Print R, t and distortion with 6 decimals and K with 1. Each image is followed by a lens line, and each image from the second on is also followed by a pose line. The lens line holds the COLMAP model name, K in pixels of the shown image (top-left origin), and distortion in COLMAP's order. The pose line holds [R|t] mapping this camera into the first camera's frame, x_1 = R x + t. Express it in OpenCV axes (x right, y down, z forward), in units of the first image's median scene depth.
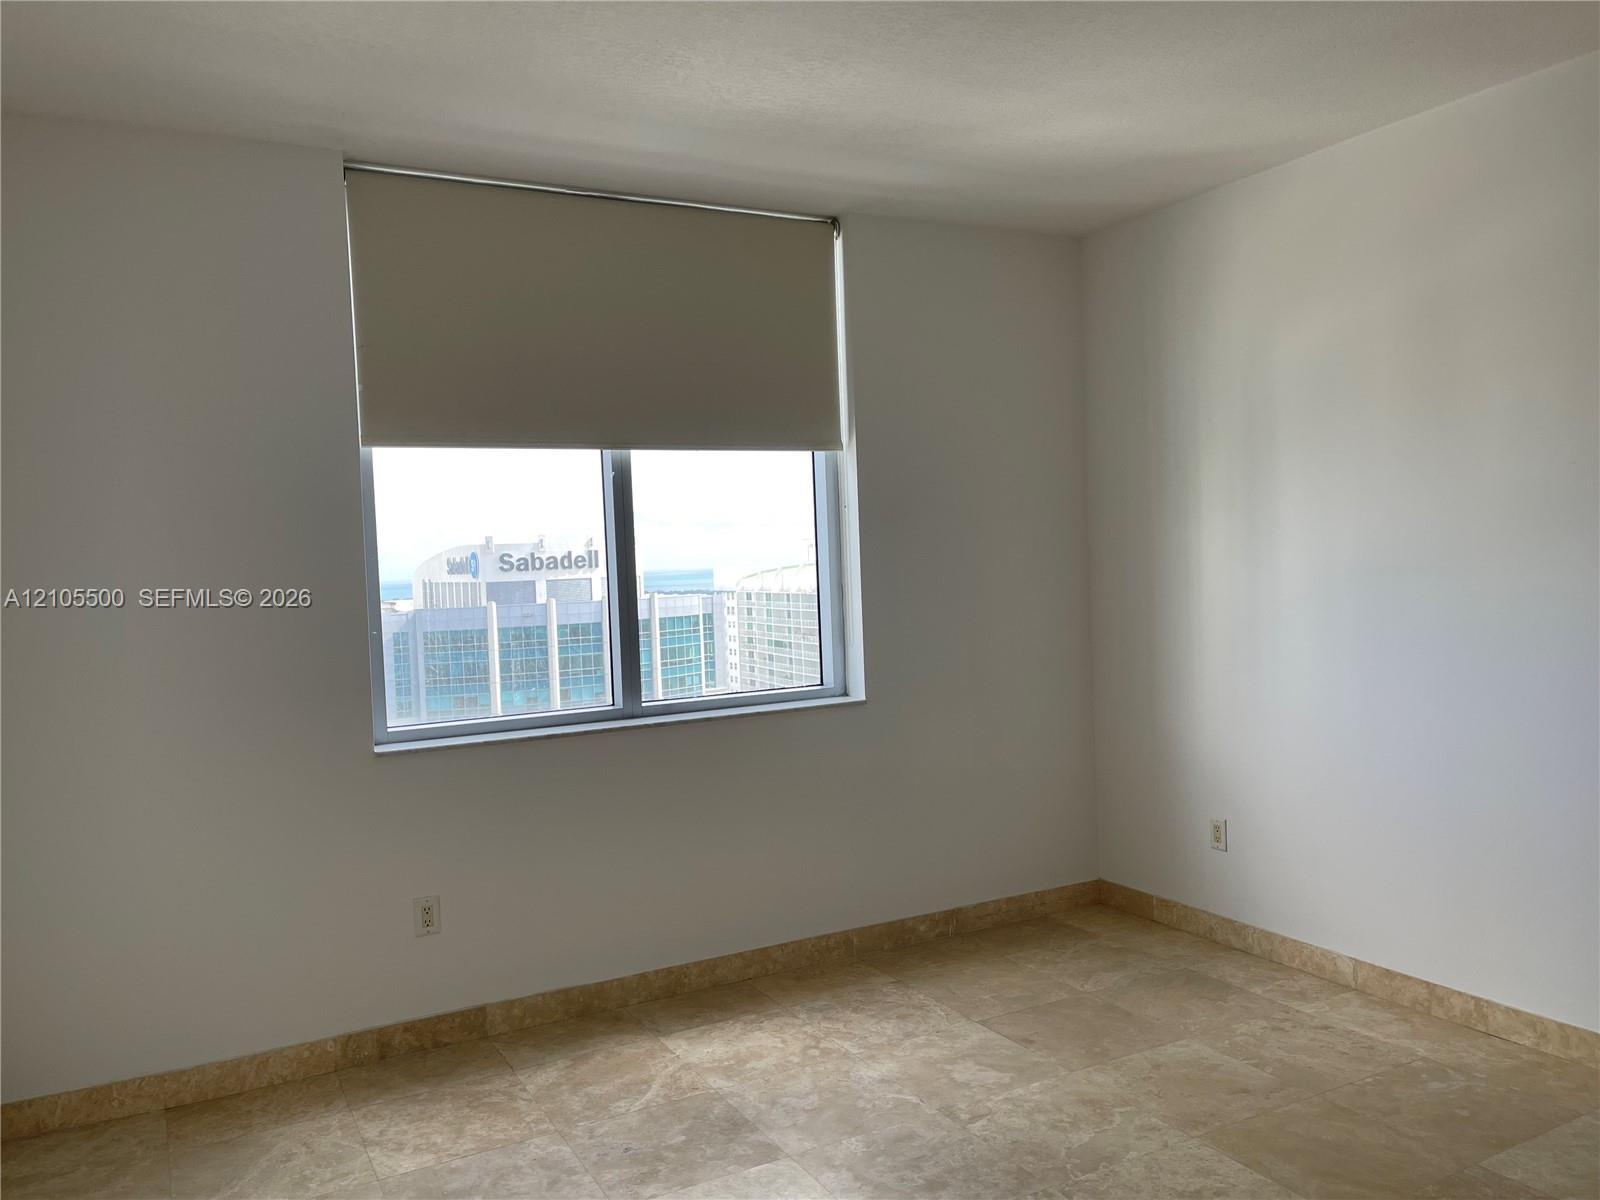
lens RADIAL K [[1216.4, 0, 806.0], [0, 1216.4, 600.6], [0, 0, 1]] dist [0.076809, -0.093073]
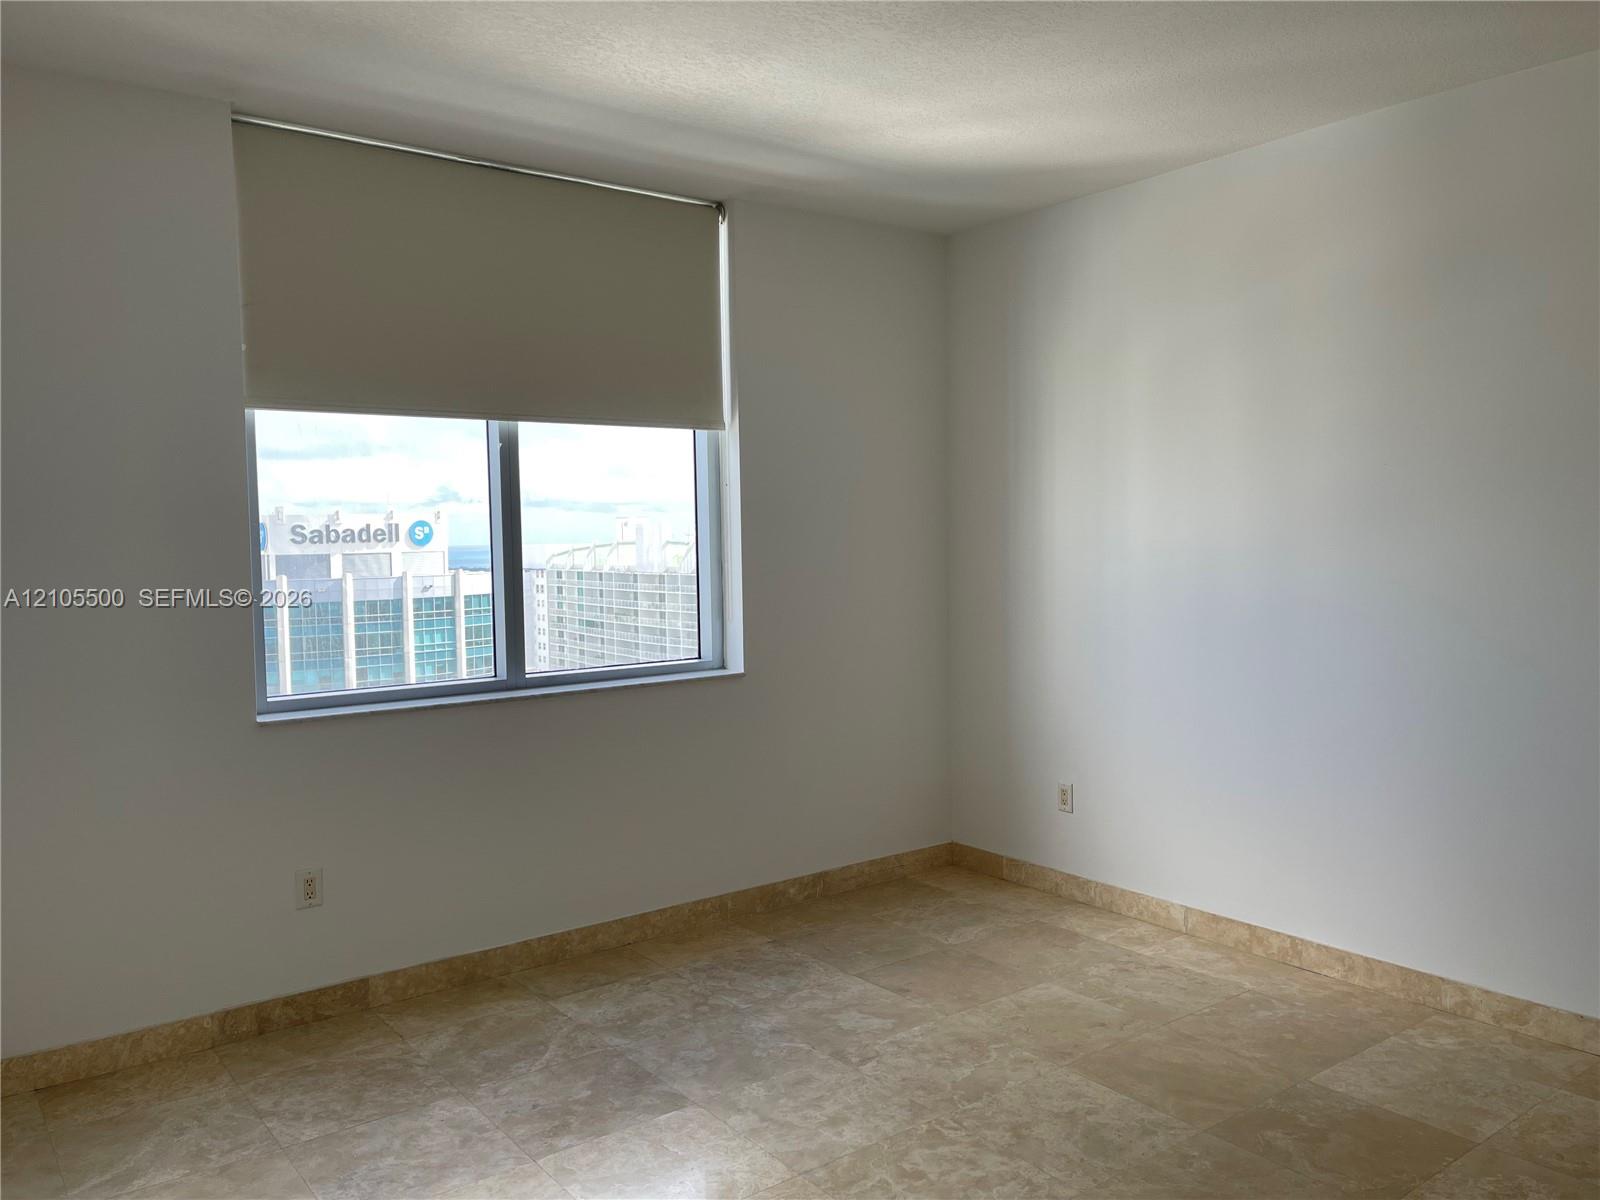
lens RADIAL K [[1216.4, 0, 810.1], [0, 1216.4, 595.4], [0, 0, 1]] dist [0.076809, -0.093073]
pose [[0.987326, 0.014394, 0.158052, -0.064519], [-0.016156, 0.999821, 0.009869, 0.005341], [-0.157881, -0.012297, 0.987382, -0.031559]]
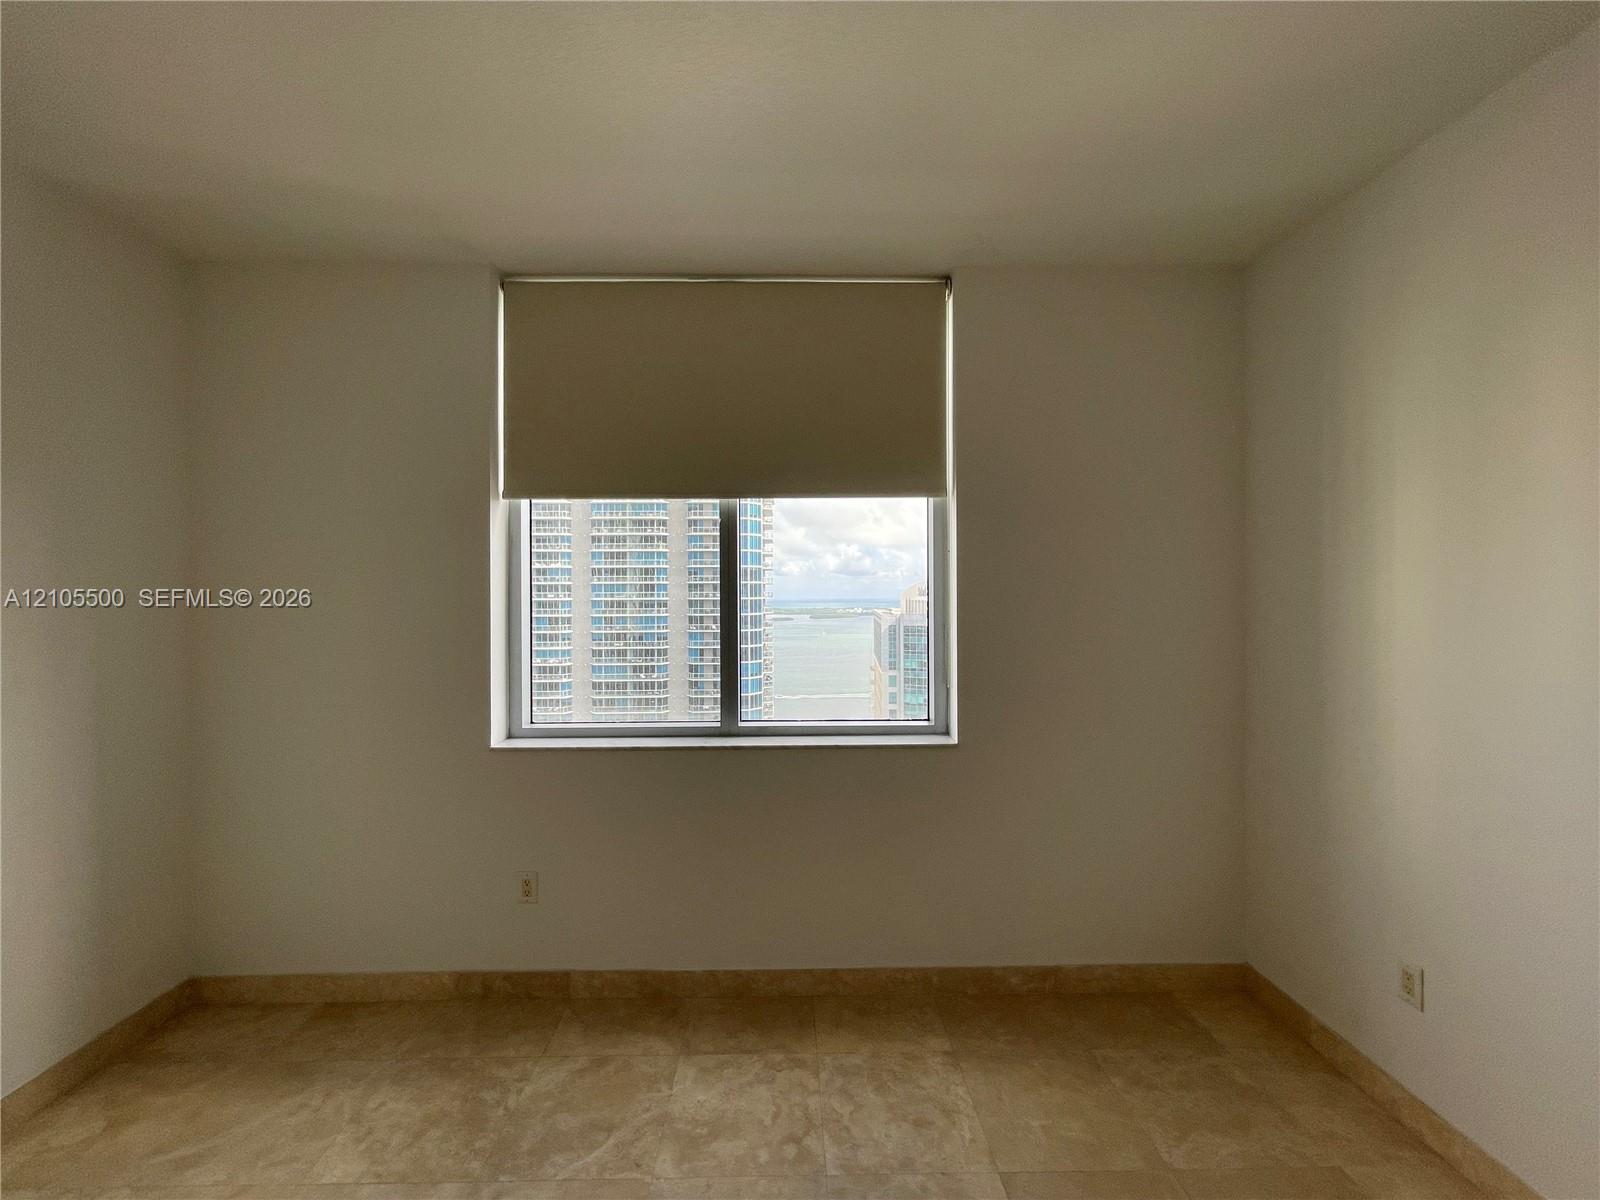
lens RADIAL K [[658.9, 0, 785.6], [0, 658.9, 591.9], [0, 0, 1]] dist [-0.001512, 0.000213]
pose [[0.887110, 0.036768, -0.460092, 0.182954], [-0.047029, 0.998835, -0.010856, -0.033520], [0.459156, 0.031269, 0.887805, 0.483139]]
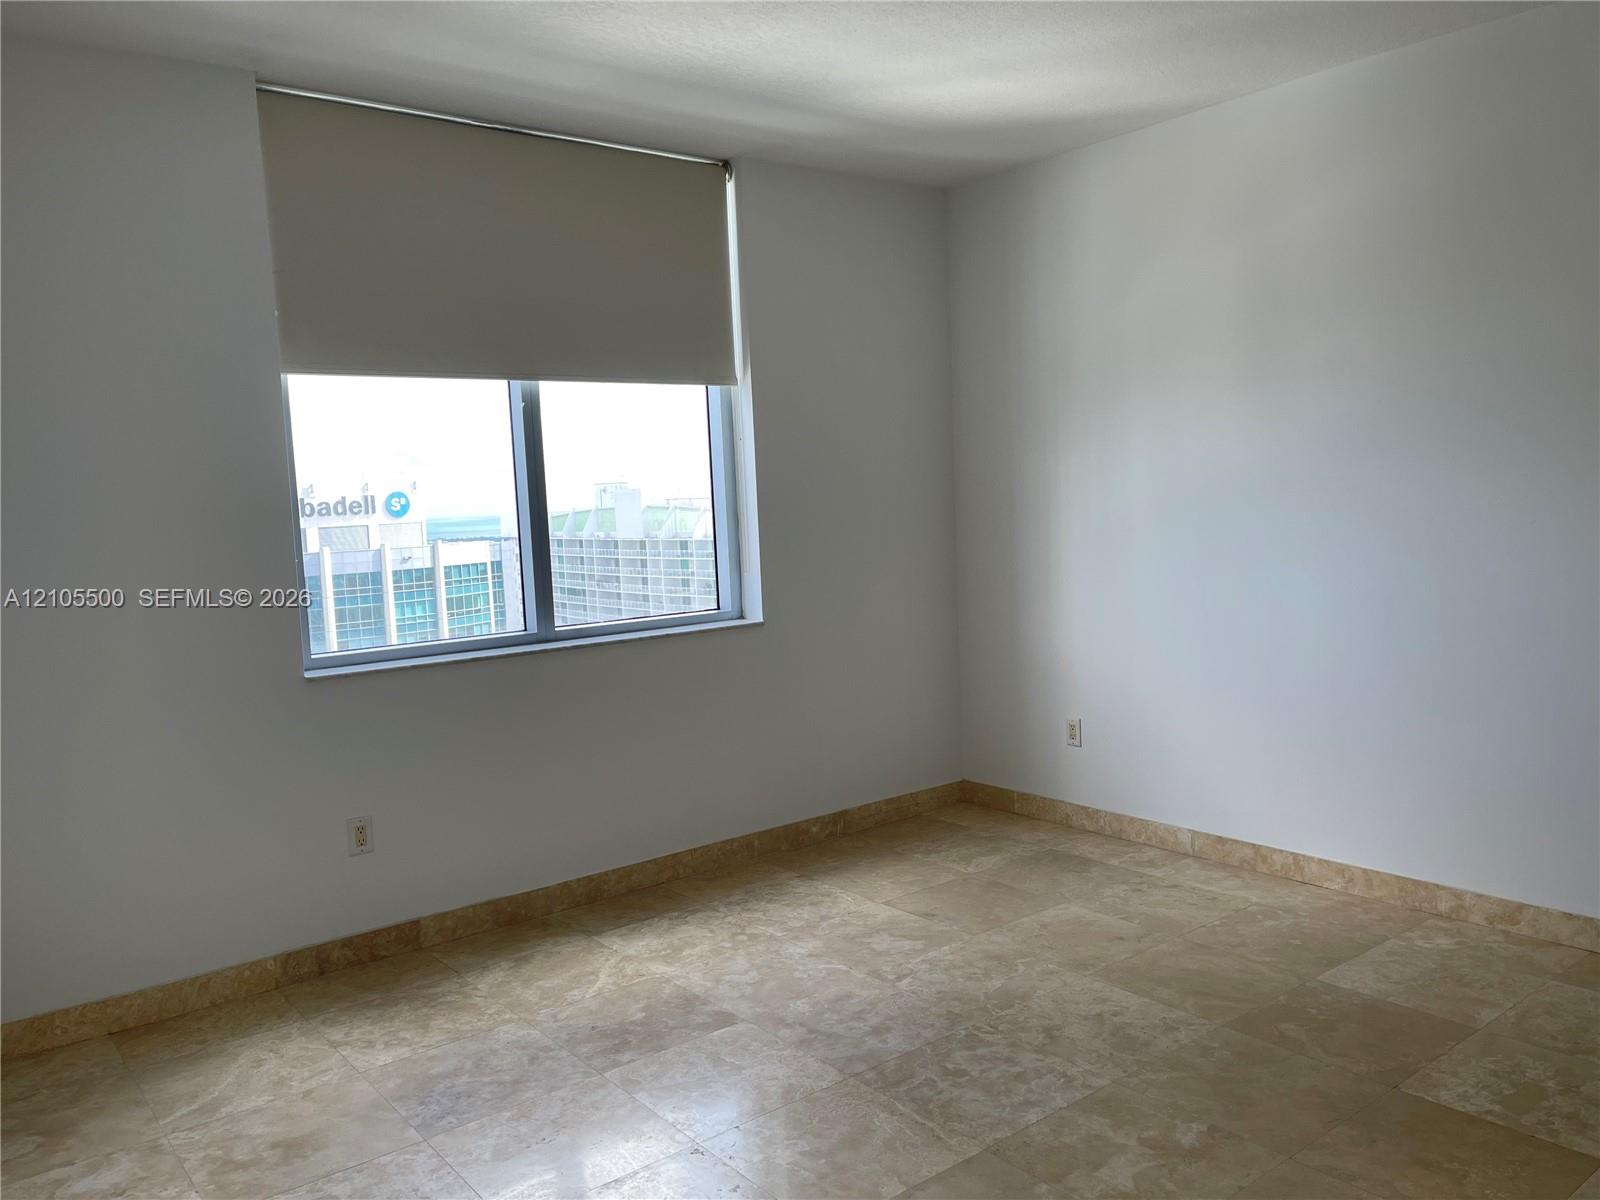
lens RADIAL K [[1216.4, 0, 817.4], [0, 1216.4, 599.7], [0, 0, 1]] dist [0.076809, -0.093073]
pose [[0.983672, -0.019150, 0.178947, -0.102250], [0.011287, 0.998930, 0.044854, 0.016558], [-0.179614, -0.042102, 0.982836, -0.062553]]
